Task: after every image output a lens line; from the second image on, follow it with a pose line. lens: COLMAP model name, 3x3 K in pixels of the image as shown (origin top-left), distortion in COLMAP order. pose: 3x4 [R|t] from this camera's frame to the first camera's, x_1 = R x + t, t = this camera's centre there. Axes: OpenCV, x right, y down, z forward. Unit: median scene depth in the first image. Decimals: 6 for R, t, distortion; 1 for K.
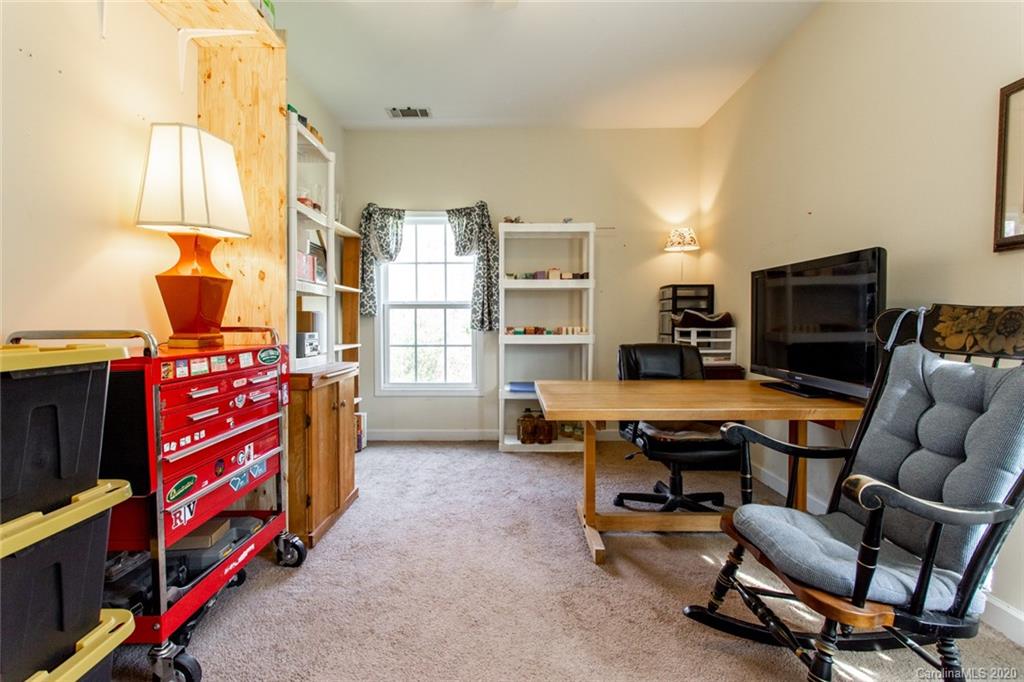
lens RADIAL K [[481.0, 0, 511.7], [0, 481.0, 338.4], [0, 0, 1]] dist [0.001654, 0.002025]
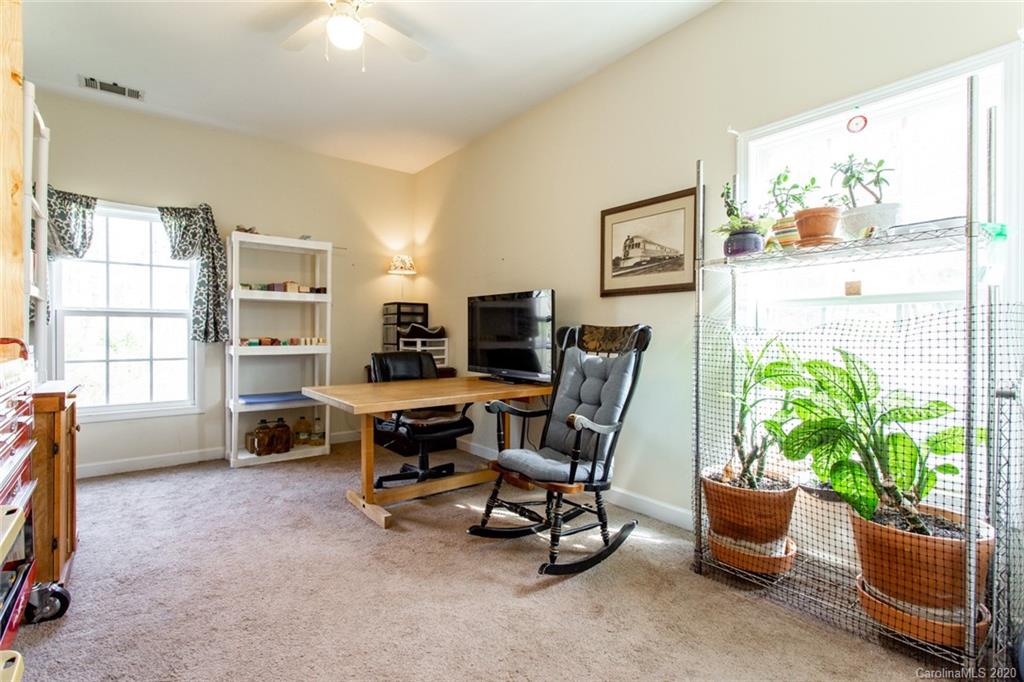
lens RADIAL K [[481.0, 0, 510.1], [0, 481.0, 339.7], [0, 0, 1]] dist [0.001654, 0.002025]
pose [[0.780408, -0.003707, 0.625260, -0.201527], [0.016748, 0.999748, -0.014977, 0.003358], [-0.625046, 0.022159, 0.780273, -0.104441]]
